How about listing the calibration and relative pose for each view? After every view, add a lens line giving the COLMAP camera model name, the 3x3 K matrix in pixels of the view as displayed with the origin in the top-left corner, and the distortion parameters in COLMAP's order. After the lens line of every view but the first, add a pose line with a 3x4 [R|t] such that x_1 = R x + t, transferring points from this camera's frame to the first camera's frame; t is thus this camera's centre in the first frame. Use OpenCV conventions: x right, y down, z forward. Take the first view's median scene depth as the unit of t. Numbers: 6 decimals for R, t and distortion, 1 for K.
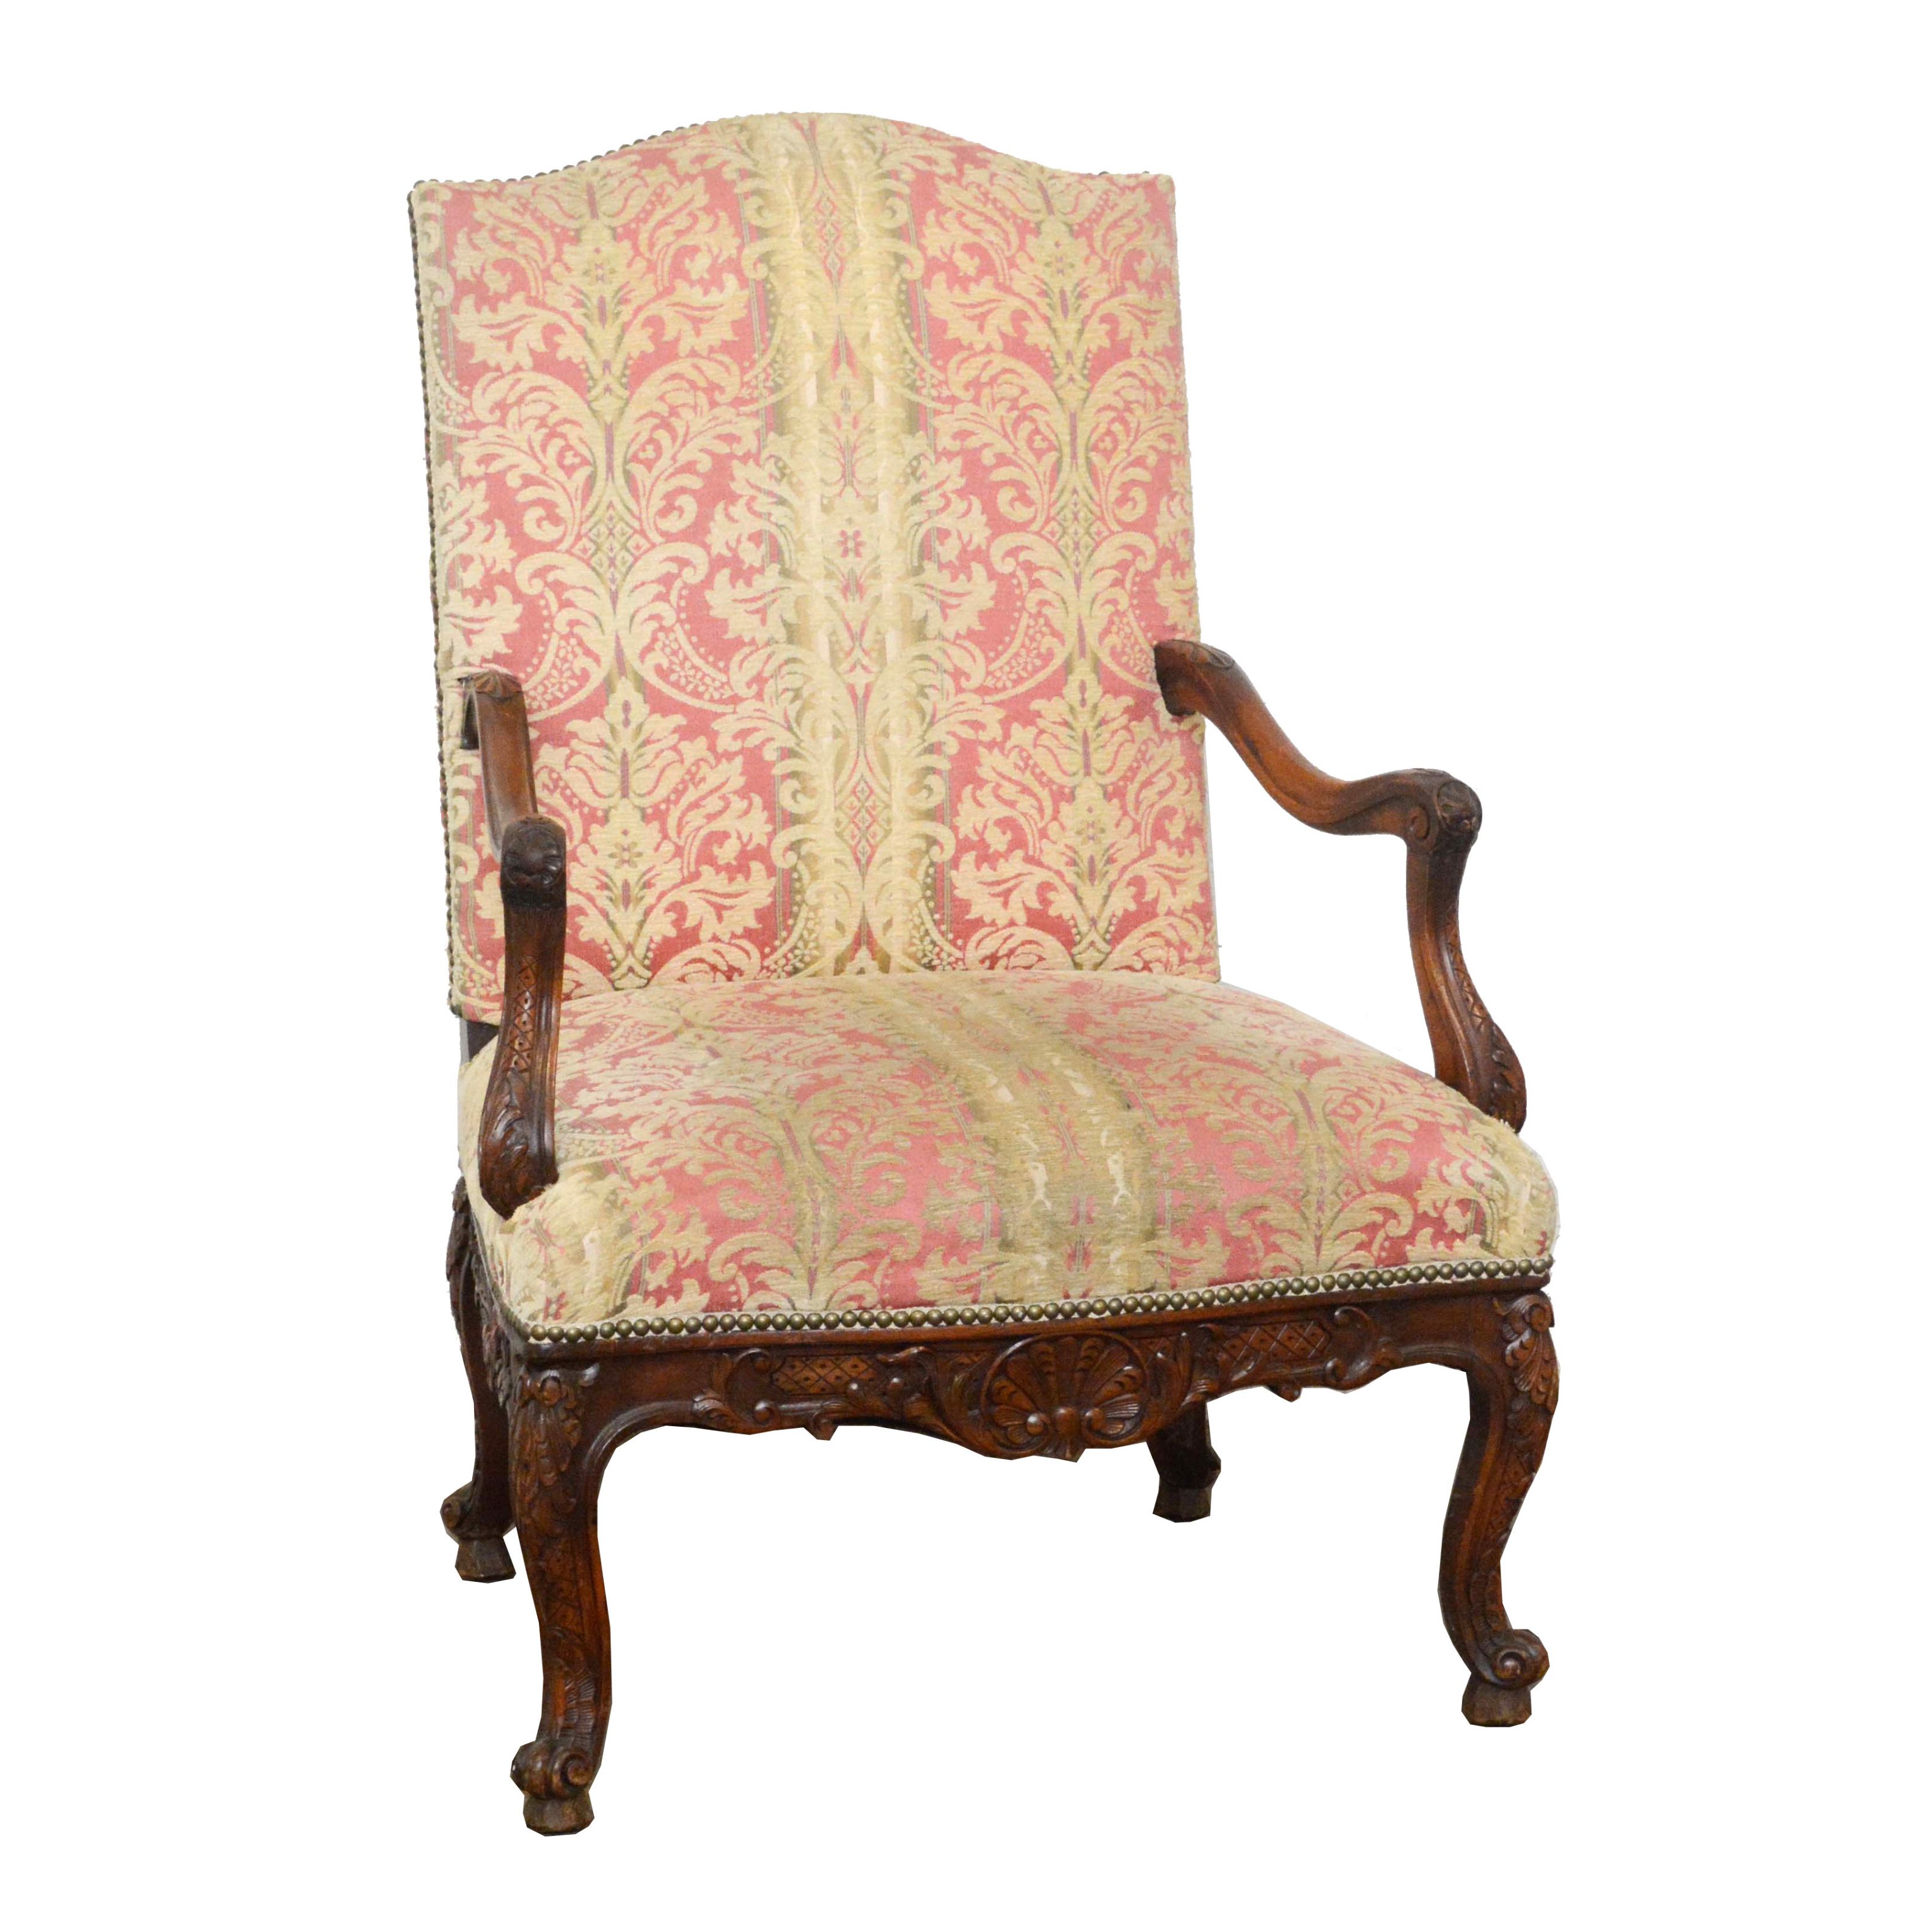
lens RADIAL K [[5061.7, 0, 959.5], [0, 5061.7, 977.7], [0, 0, 1]] dist [-0.017087, 0.000000]
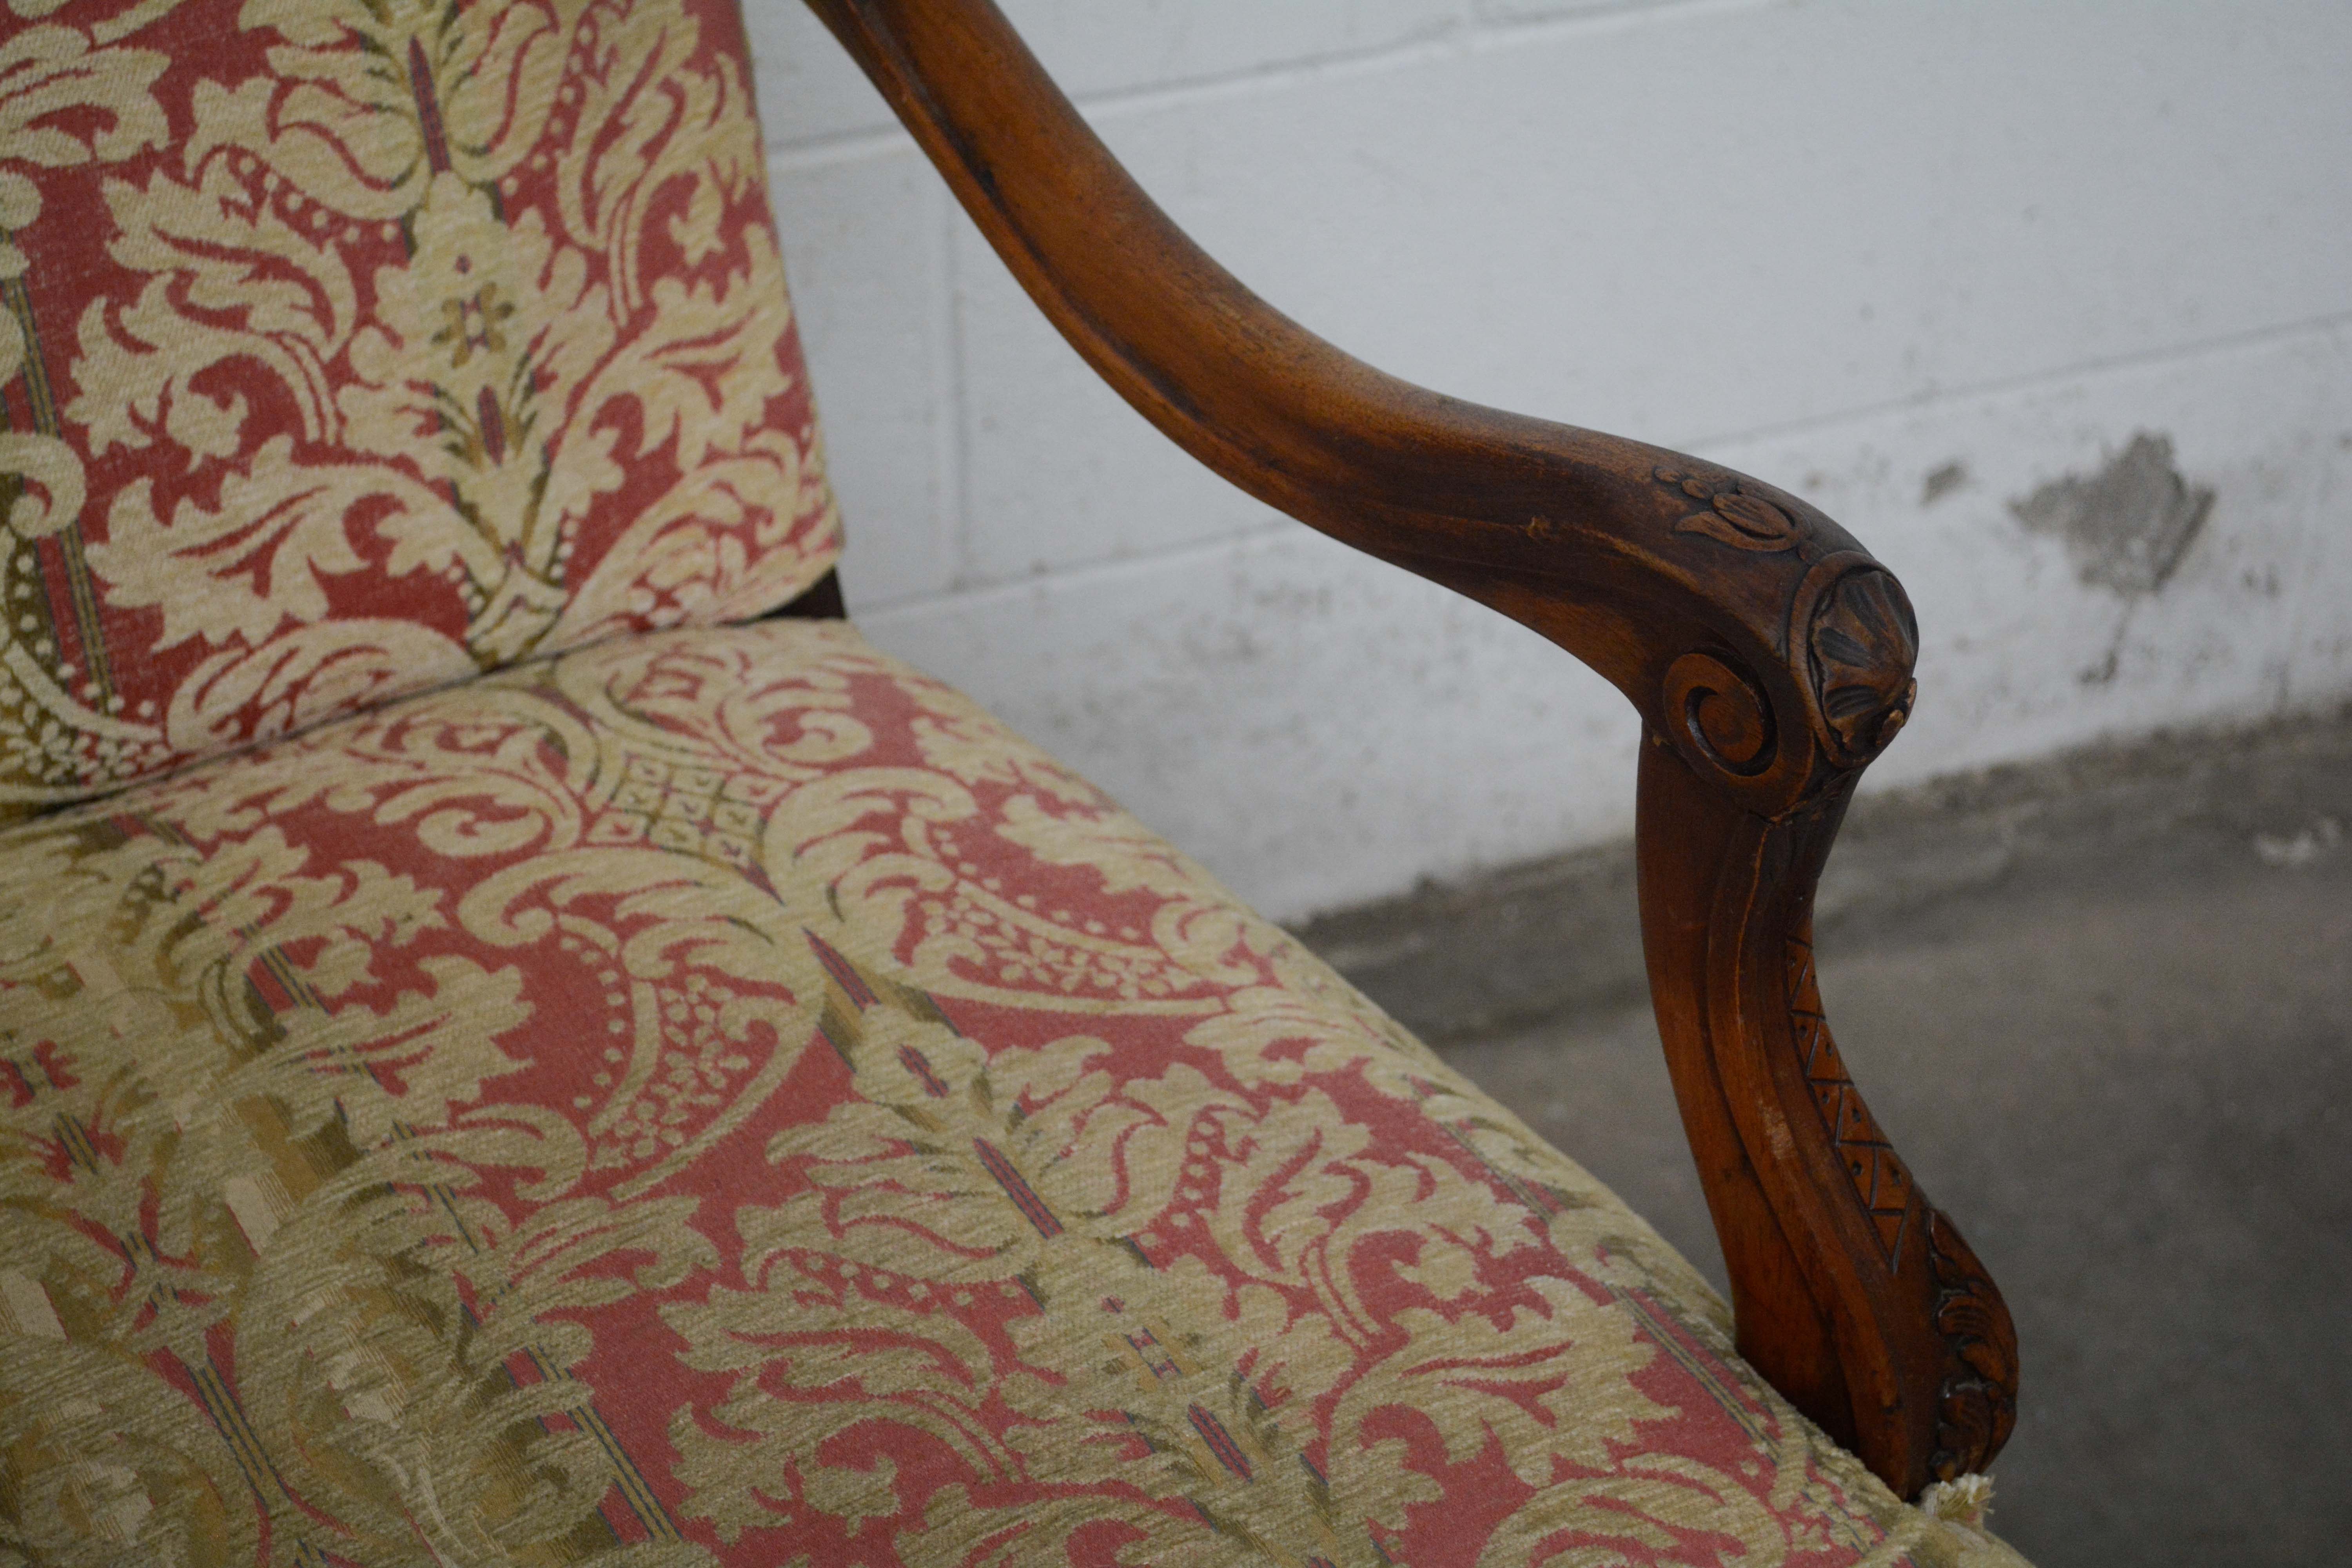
lens RADIAL K [[4174.1, 0, 1164.0], [0, 4174.1, 763.4], [0, 0, 1]] dist [0.012457, 0.000000]
pose [[0.964565, -0.171227, 0.200735, 0.009241], [0.061369, 0.885546, 0.460480, -0.131292], [-0.256607, -0.431844, 0.864675, 0.737294]]
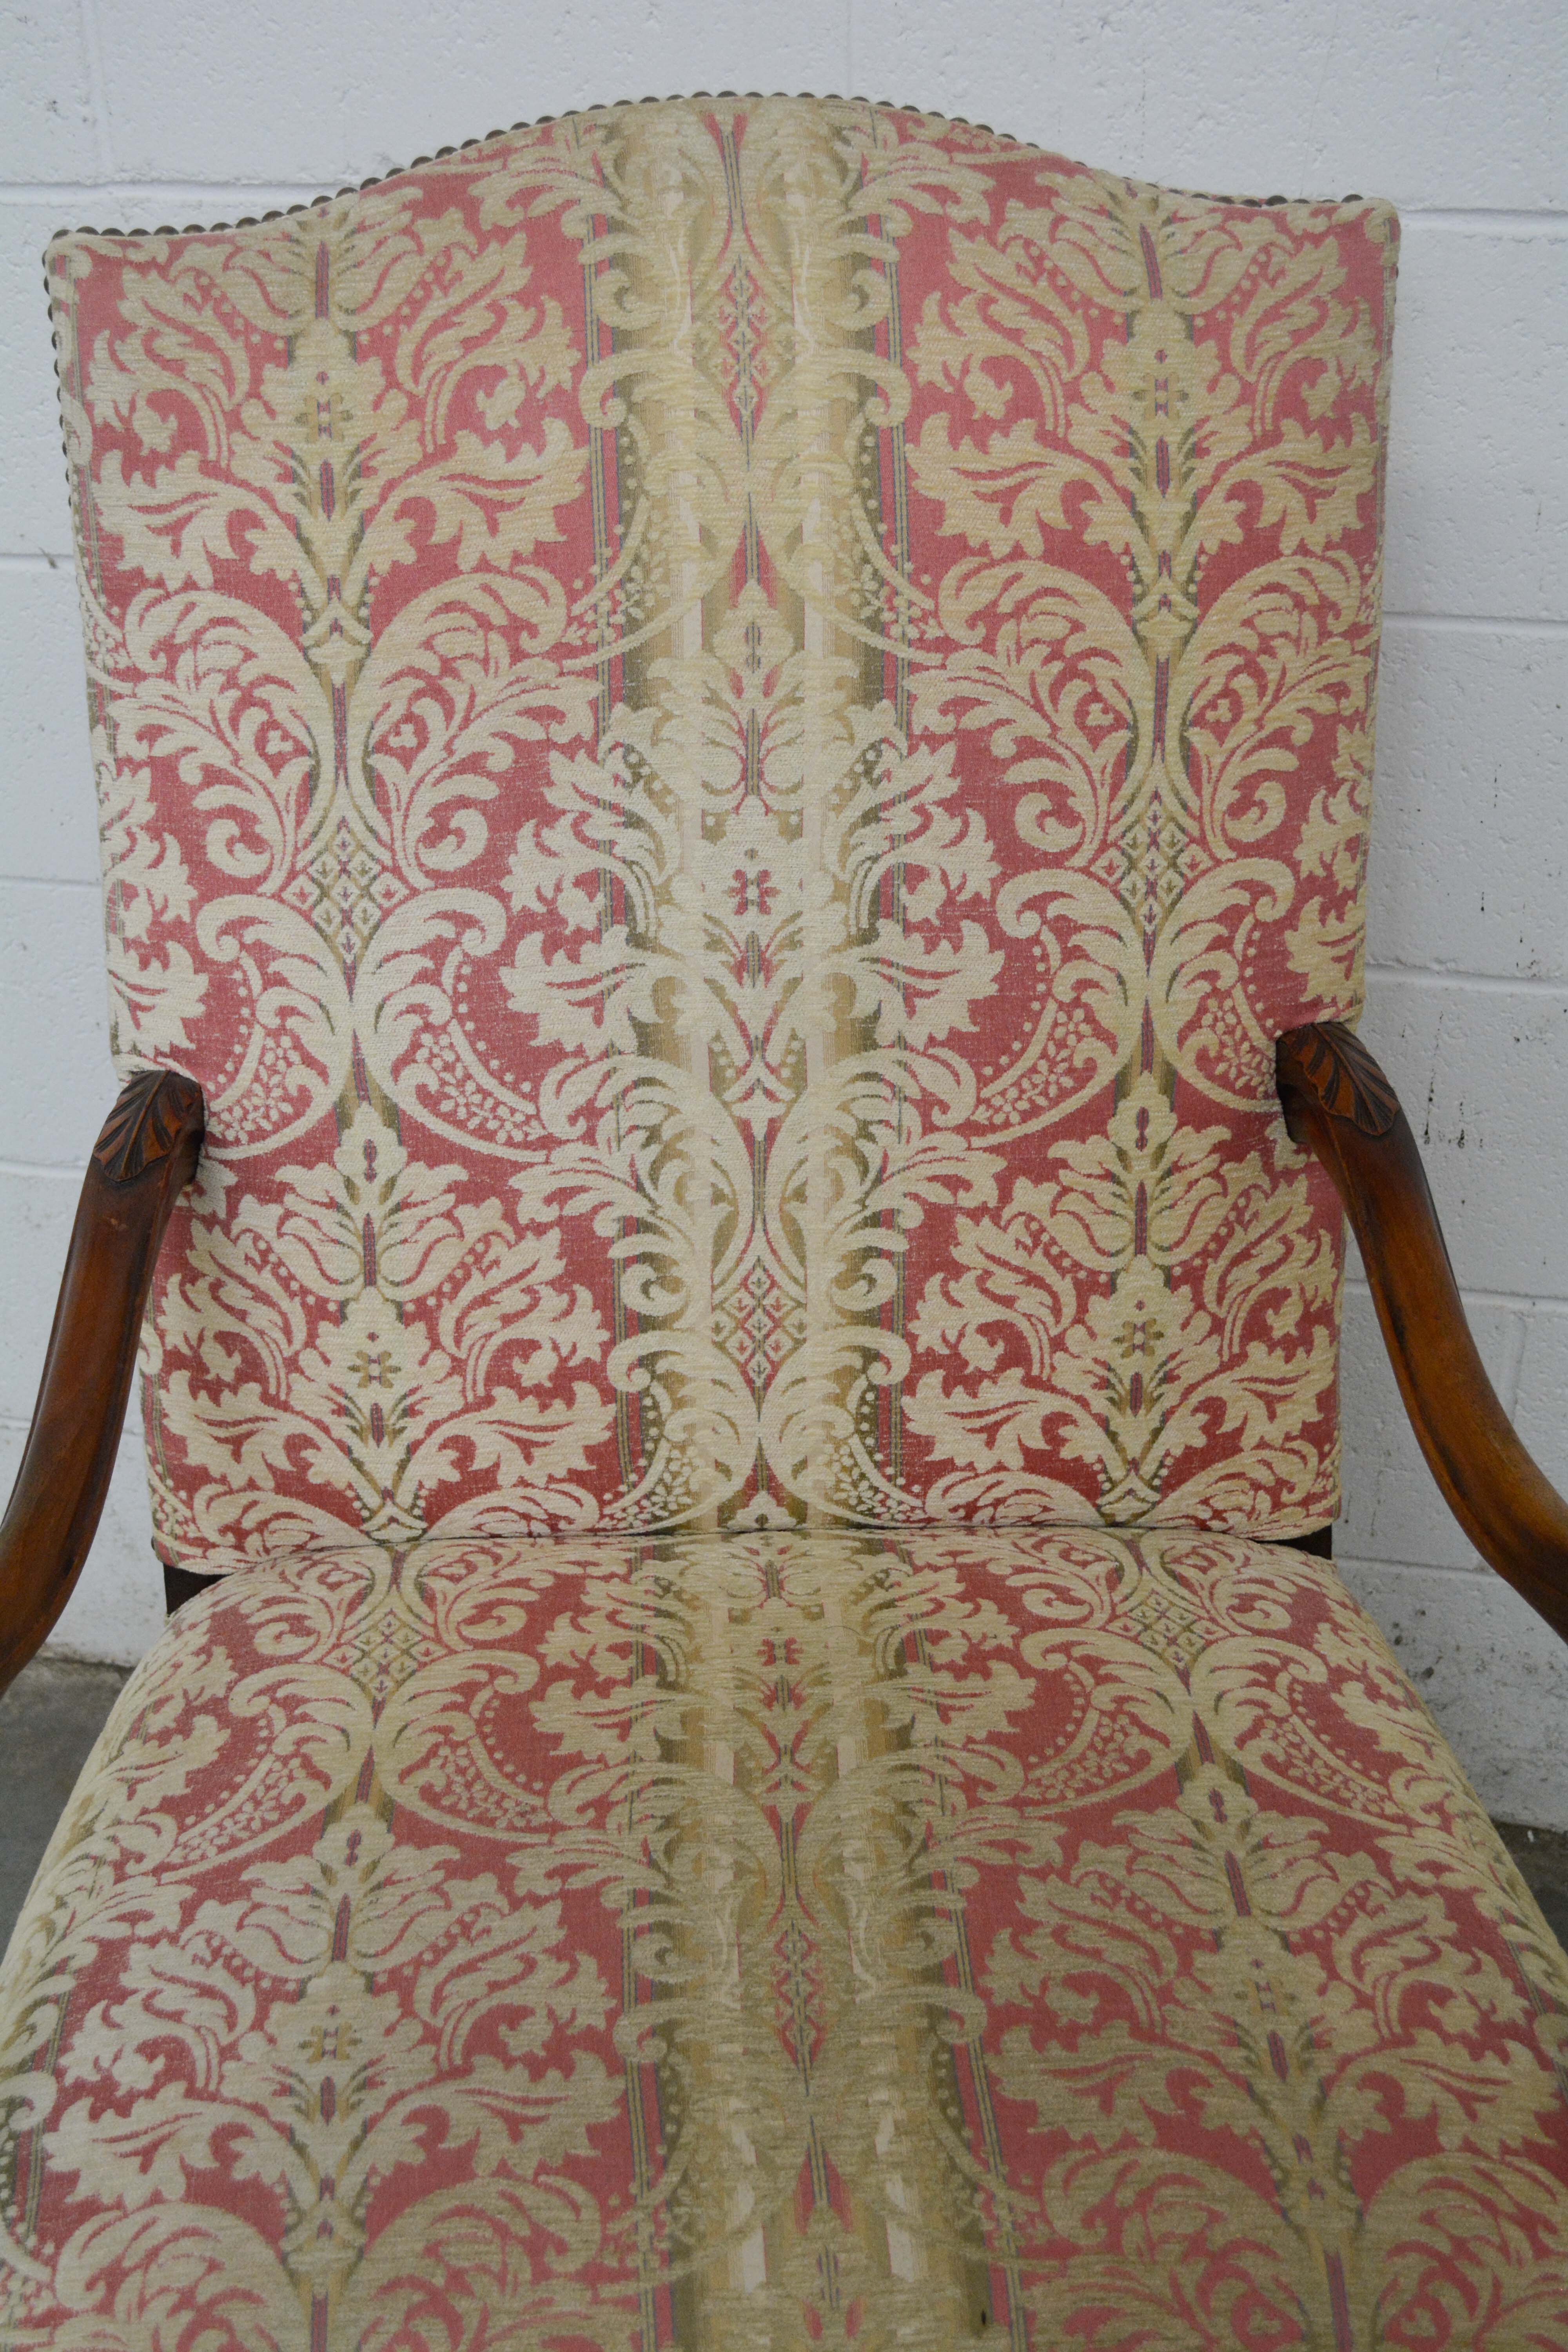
lens RADIAL K [[2762.2, 0, 752.8], [0, 2762.2, 1203.5], [0, 0, 1]] dist [-0.042196, 0.000000]
pose [[0.969124, 0.108775, -0.221284, 0.053964], [-0.031354, 0.944515, 0.326969, -0.156258], [0.244572, -0.309935, 0.918763, 0.686312]]
